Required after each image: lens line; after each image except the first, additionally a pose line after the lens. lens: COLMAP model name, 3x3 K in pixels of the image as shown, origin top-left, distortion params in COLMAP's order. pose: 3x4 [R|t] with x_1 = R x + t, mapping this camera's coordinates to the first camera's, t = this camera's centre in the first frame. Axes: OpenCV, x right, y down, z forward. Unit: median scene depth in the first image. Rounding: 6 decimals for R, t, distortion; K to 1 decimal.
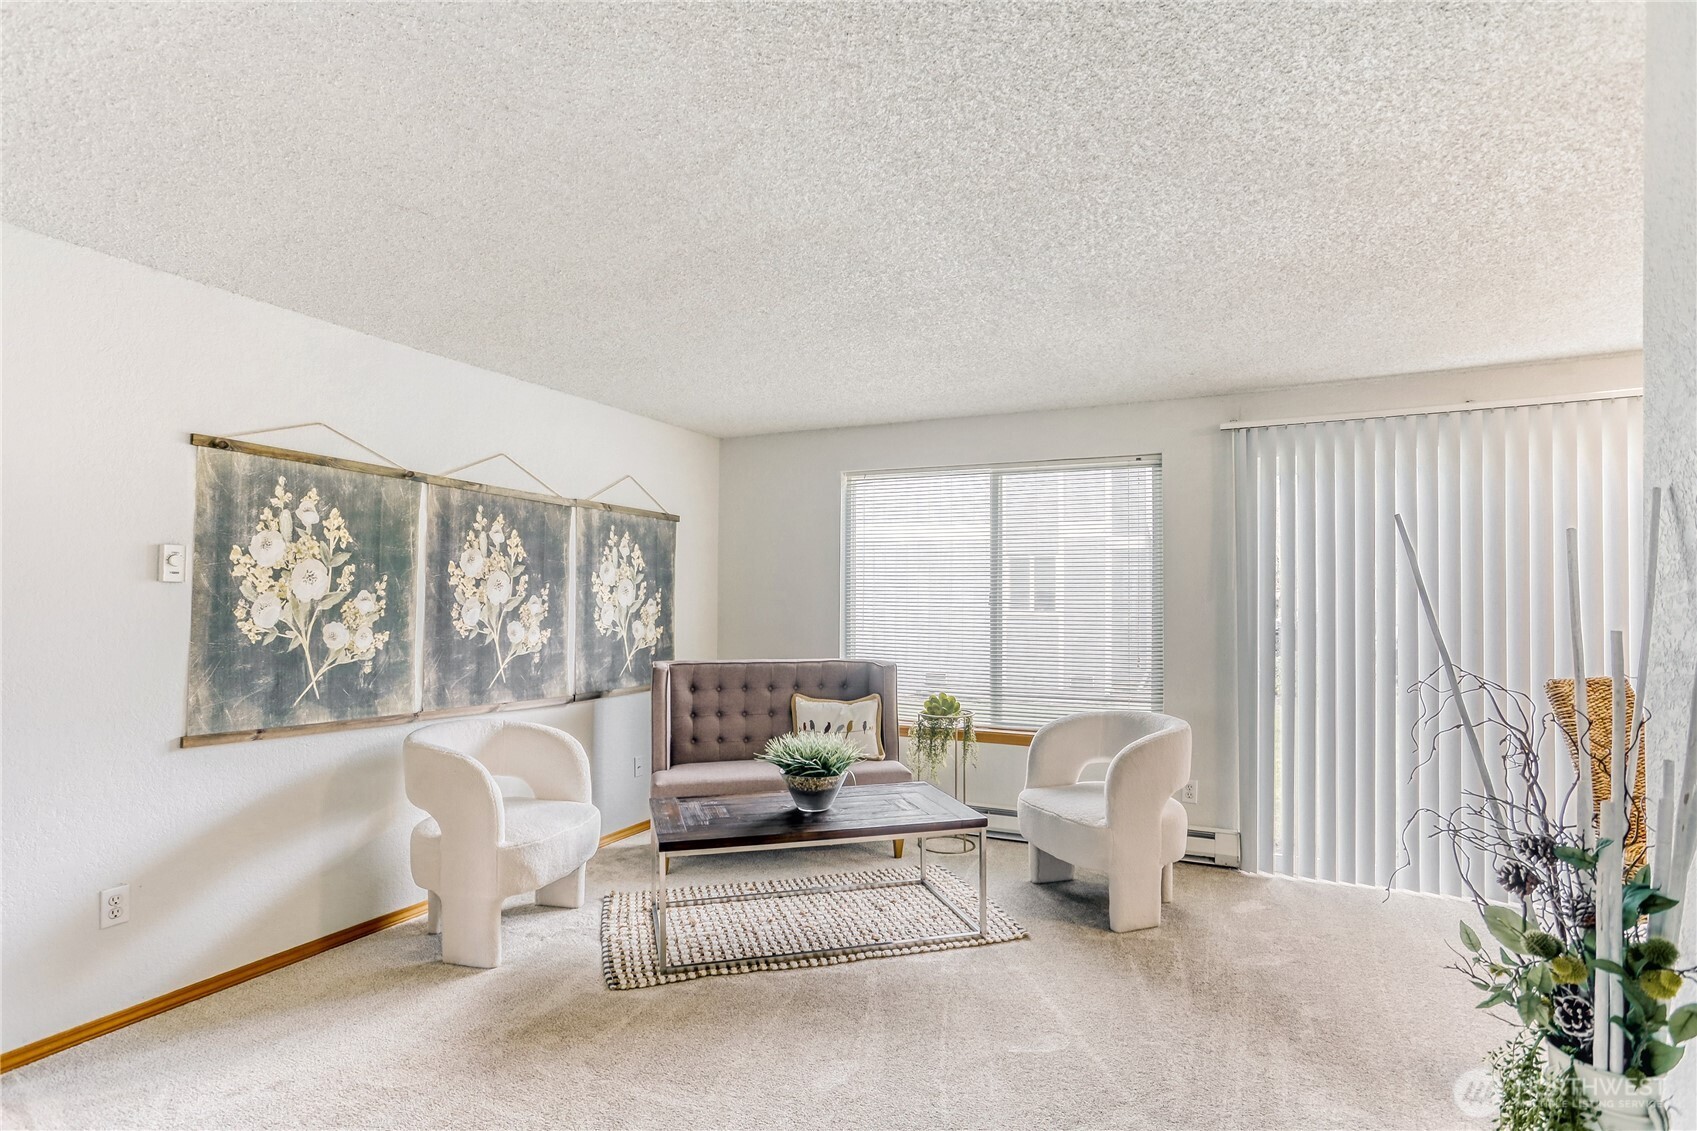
lens RADIAL K [[842.5, 0, 842.8], [0, 842.5, 579.1], [0, 0, 1]] dist [-0.050877, 0.029512]
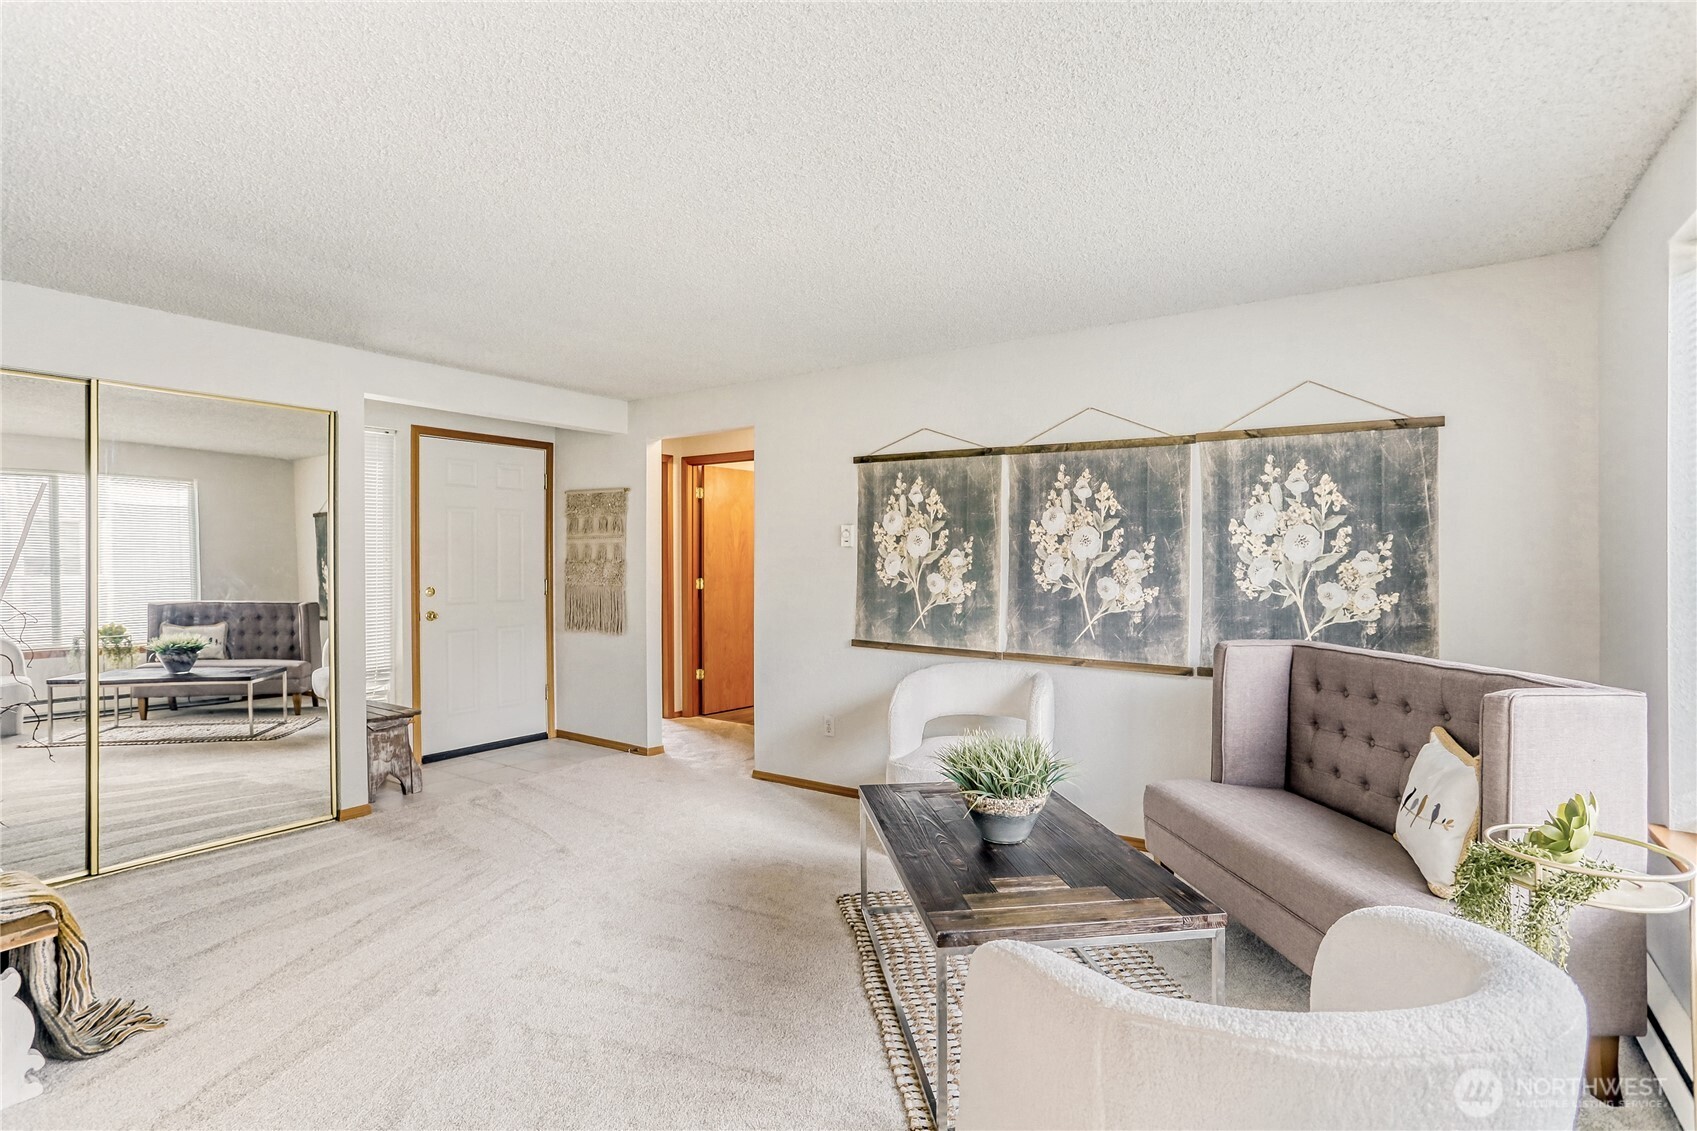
lens RADIAL K [[630.1, 0, 848.5], [0, 630.1, 565.5], [0, 0, 1]] dist [-0.000280, -0.000016]
pose [[-0.007291, -0.002802, -0.999969, 0.361932], [0.024109, 0.999705, -0.002977, 0.034367], [0.999683, -0.024130, -0.007222, 0.759780]]
